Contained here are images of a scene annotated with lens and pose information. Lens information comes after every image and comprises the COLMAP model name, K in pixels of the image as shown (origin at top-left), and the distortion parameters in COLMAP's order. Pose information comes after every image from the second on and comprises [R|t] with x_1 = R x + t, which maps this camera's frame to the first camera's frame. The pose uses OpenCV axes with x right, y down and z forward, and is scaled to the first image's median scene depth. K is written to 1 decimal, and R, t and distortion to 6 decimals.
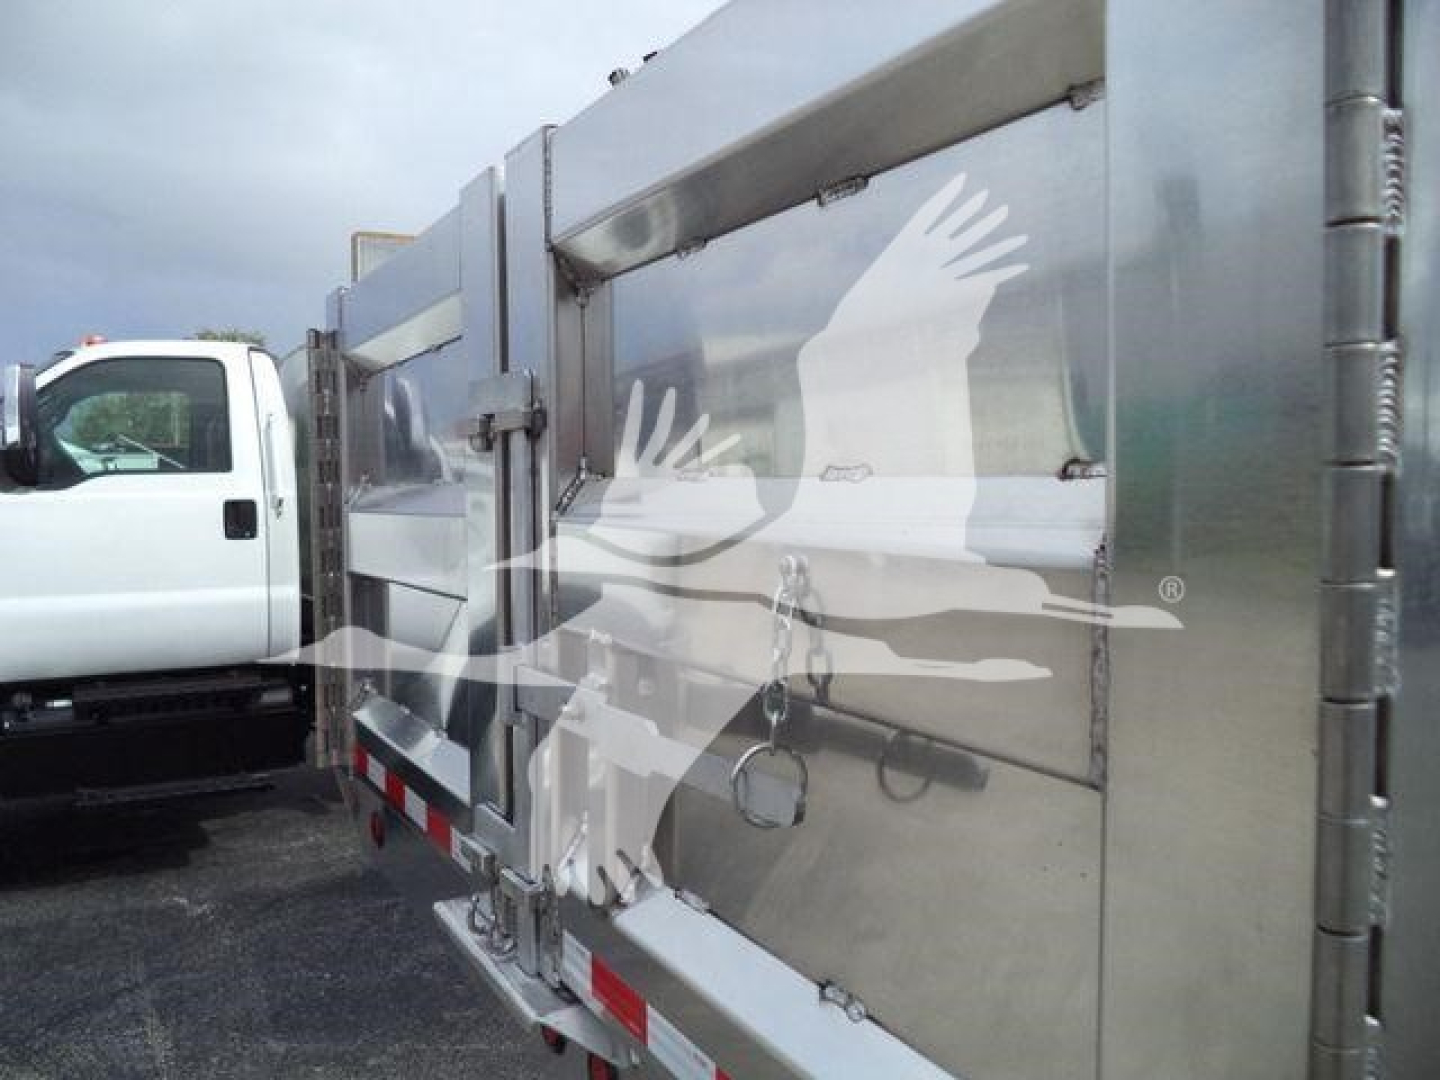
lens RADIAL K [[1157.4, 0, 715.3], [0, 1157.4, 538.9], [0, 0, 1]] dist [-0.032074, 0.004217]
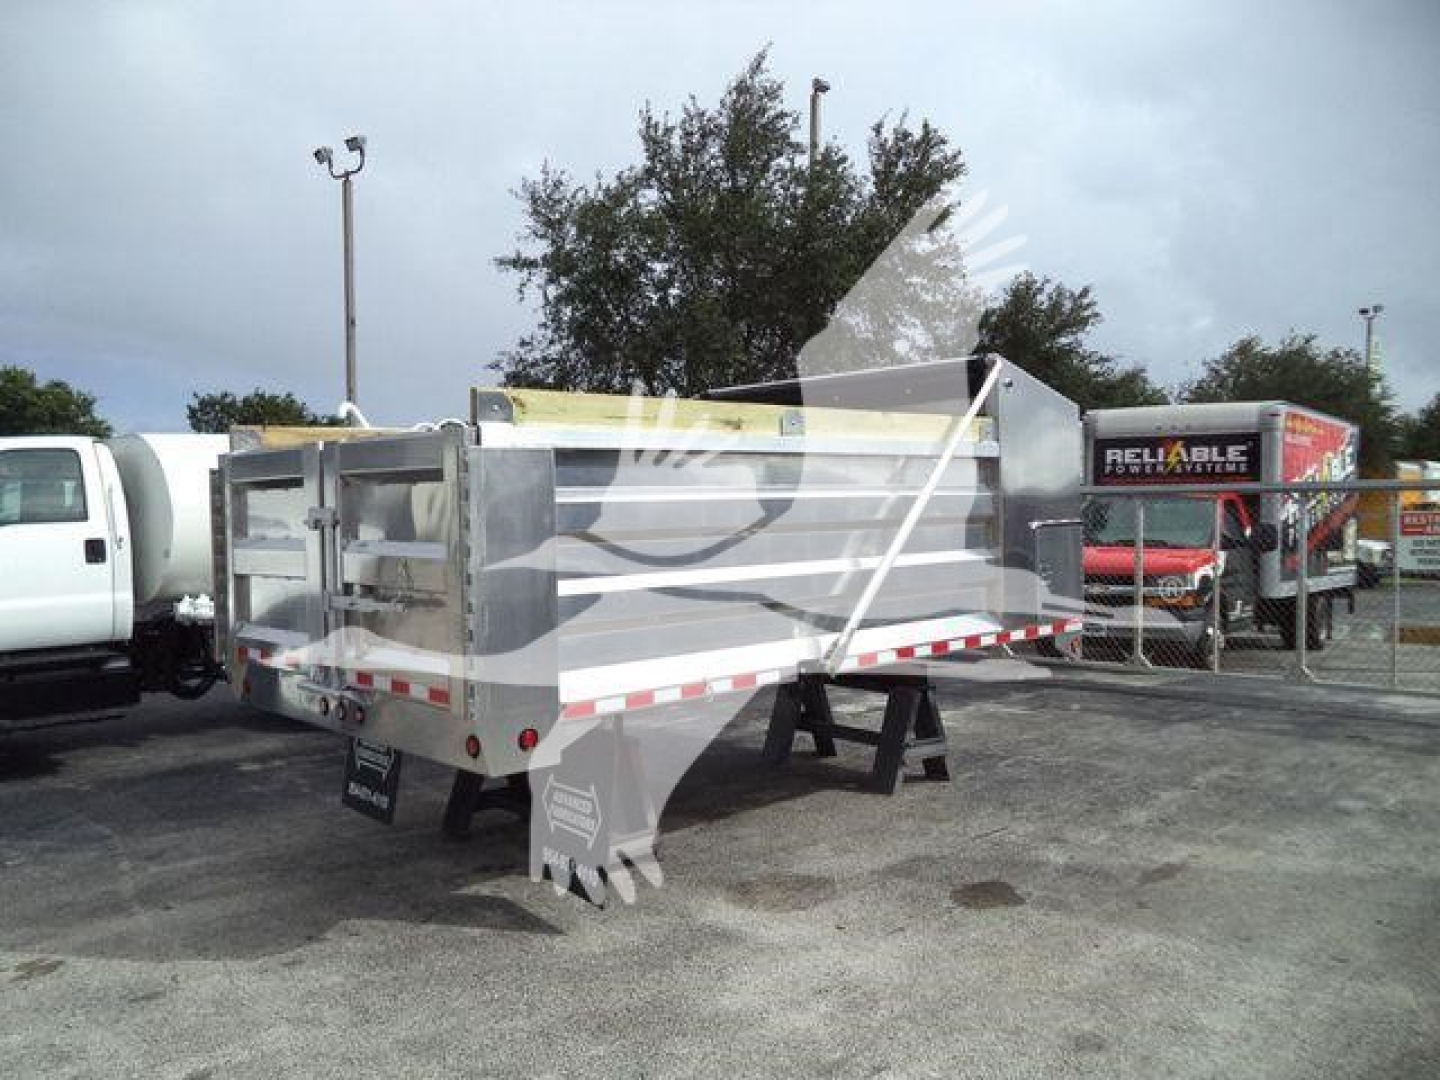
lens RADIAL K [[1157.4, 0, 715.3], [0, 1157.4, 538.9], [0, 0, 1]] dist [-0.032074, 0.004217]
pose [[0.969308, -0.022735, 0.244796, 0.038760], [0.025918, 0.999616, -0.009789, 0.005199], [-0.244479, 0.015833, 0.969525, -0.952236]]
